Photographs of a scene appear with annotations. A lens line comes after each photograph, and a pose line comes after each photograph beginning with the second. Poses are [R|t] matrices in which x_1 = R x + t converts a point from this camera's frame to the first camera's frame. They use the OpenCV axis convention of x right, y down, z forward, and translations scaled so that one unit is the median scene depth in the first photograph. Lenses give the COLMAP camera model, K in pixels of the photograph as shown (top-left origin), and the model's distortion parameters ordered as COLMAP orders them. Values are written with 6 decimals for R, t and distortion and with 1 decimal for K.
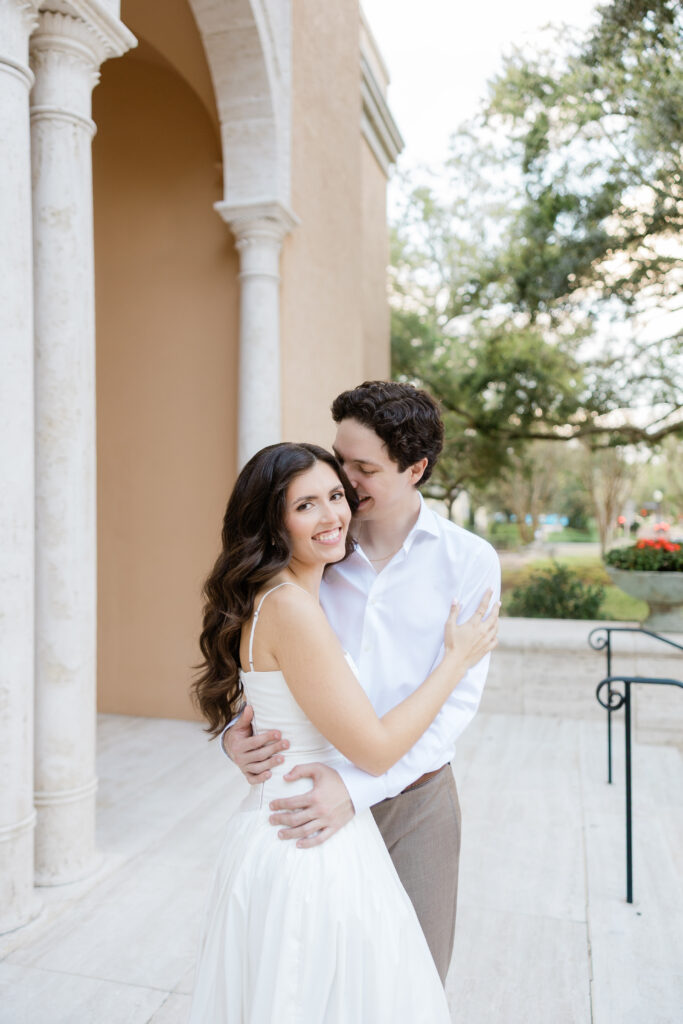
lens RADIAL K [[803.2, 0, 341.5], [0, 803.2, 512.0], [0, 0, 1]] dist [0.003969, 0.005755]
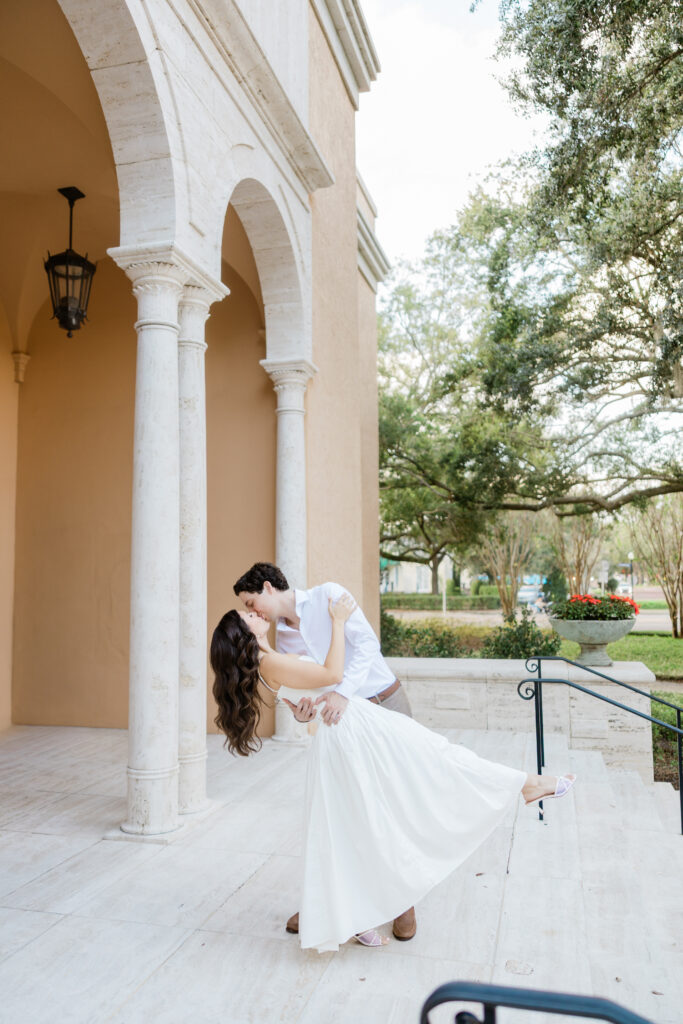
lens RADIAL K [[811.8, 0, 341.5], [0, 811.8, 512.0], [0, 0, 1]] dist [-0.010791, -0.001756]
pose [[0.999784, -0.008628, 0.018894, -0.017026], [0.010033, 0.997091, -0.075554, -0.003165], [-0.018187, 0.075727, 0.996963, -0.162912]]
